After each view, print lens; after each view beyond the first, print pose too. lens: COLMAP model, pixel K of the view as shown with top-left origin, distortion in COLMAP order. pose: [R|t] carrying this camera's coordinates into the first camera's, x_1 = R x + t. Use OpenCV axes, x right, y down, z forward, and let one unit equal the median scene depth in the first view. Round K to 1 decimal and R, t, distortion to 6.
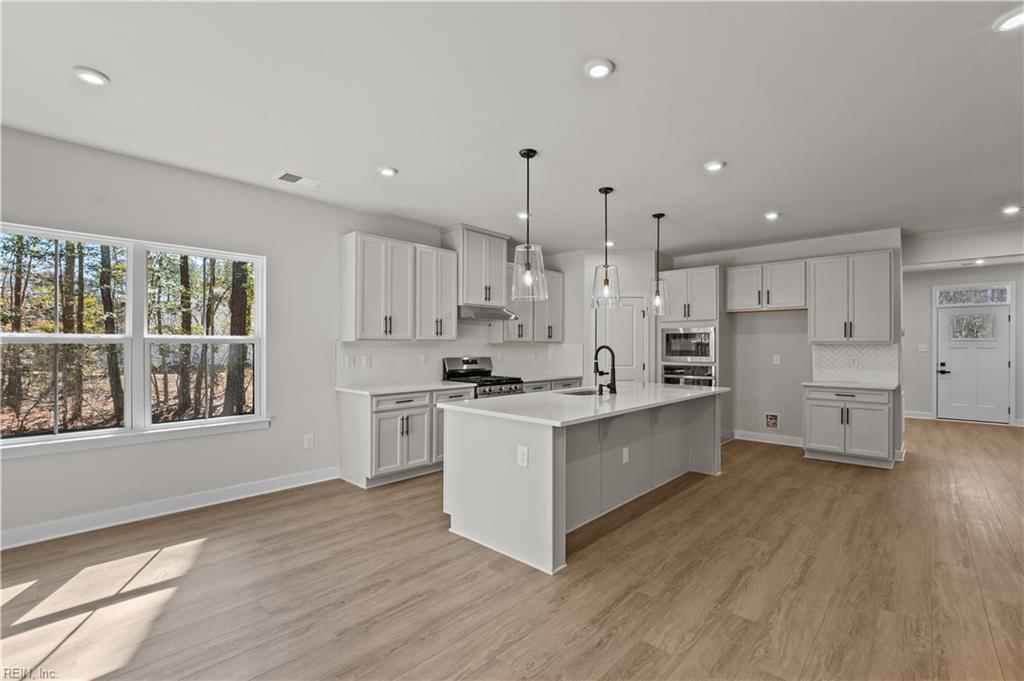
lens RADIAL K [[450.5, 0, 511.3], [0, 450.5, 344.6], [0, 0, 1]] dist [-0.015496, -0.000022]
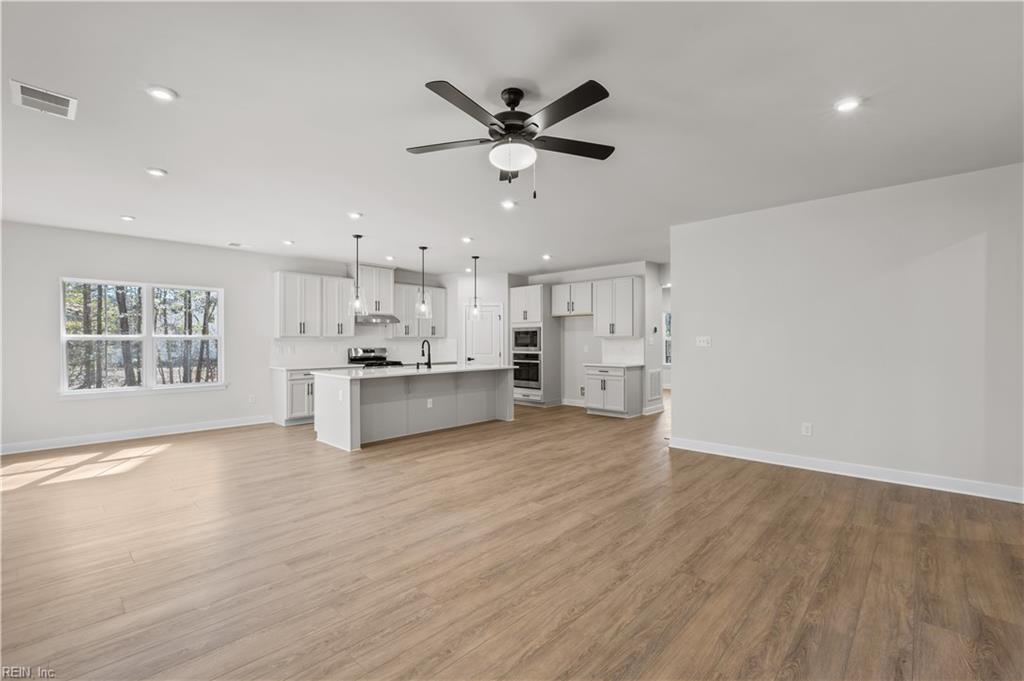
lens RADIAL K [[445.4, 0, 512.0], [0, 445.4, 340.5], [0, 0, 1]] dist [-0.012626, -0.000141]
pose [[0.999979, -0.004833, -0.004339, 0.454080], [0.004849, 0.999982, 0.003625, -0.000282], [0.004321, -0.003646, 0.999984, -0.554494]]
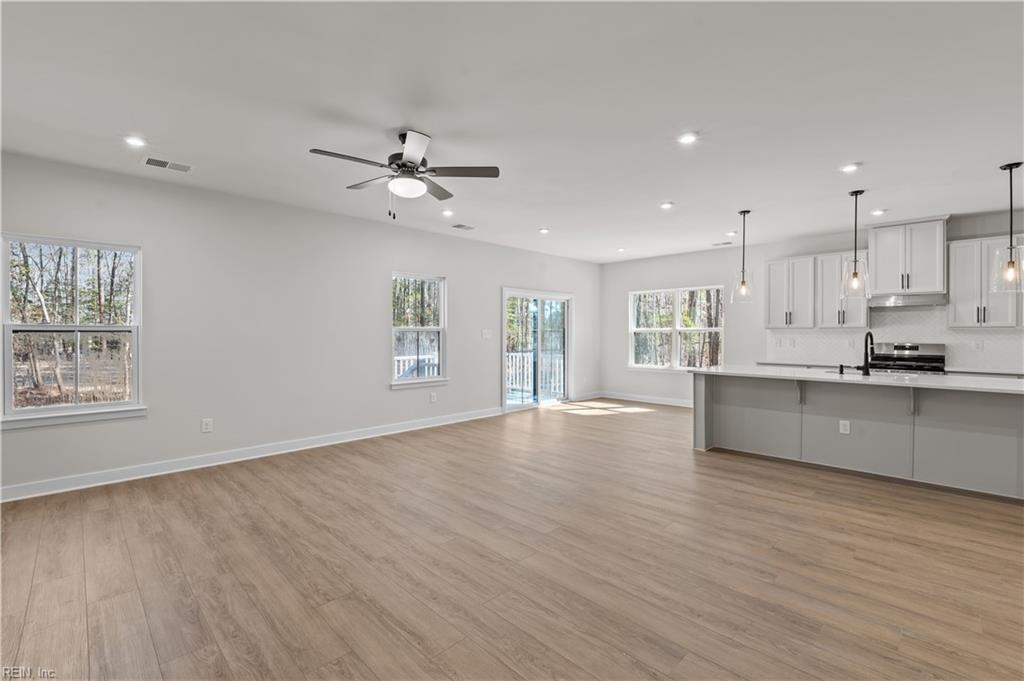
lens RADIAL K [[450.7, 0, 514.2], [0, 450.7, 335.7], [0, 0, 1]] dist [-0.014805, -0.000007]
pose [[-0.037169, 0.002847, -0.999305, 1.119186], [0.004547, 0.999986, 0.002680, 0.004419], [0.999299, -0.004444, -0.037182, 0.157640]]
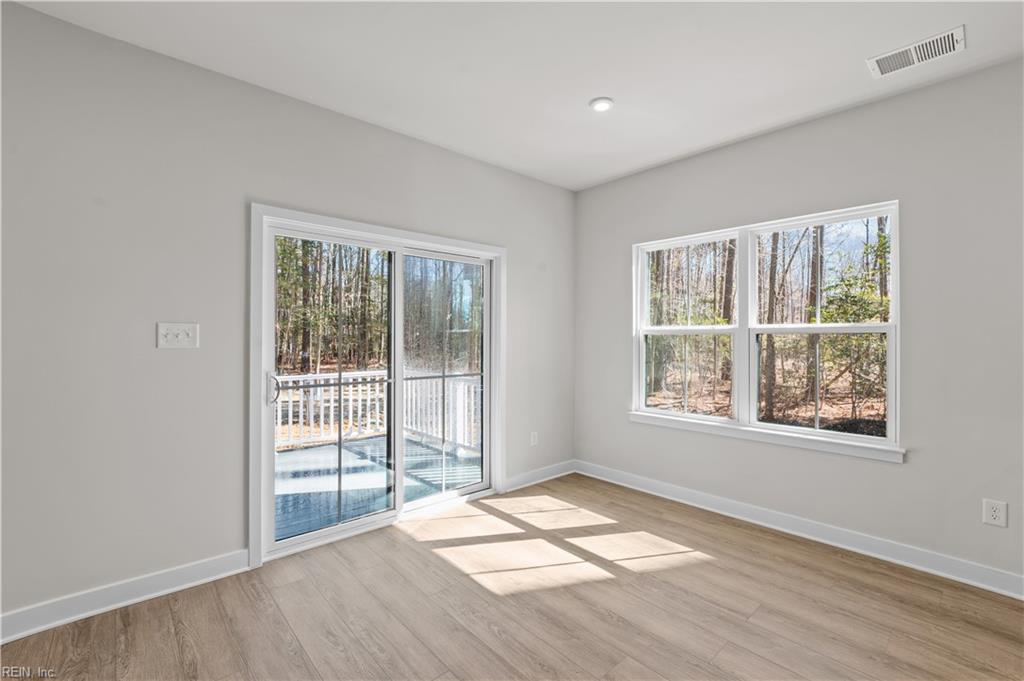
lens RADIAL K [[450.7, 0, 514.2], [0, 450.7, 335.7], [0, 0, 1]] dist [-0.014805, -0.000007]
pose [[-0.083681, -0.005572, -0.996477, 0.115762], [0.002141, 0.999981, -0.005772, 0.003828], [0.996490, -0.002616, -0.083668, 0.407101]]
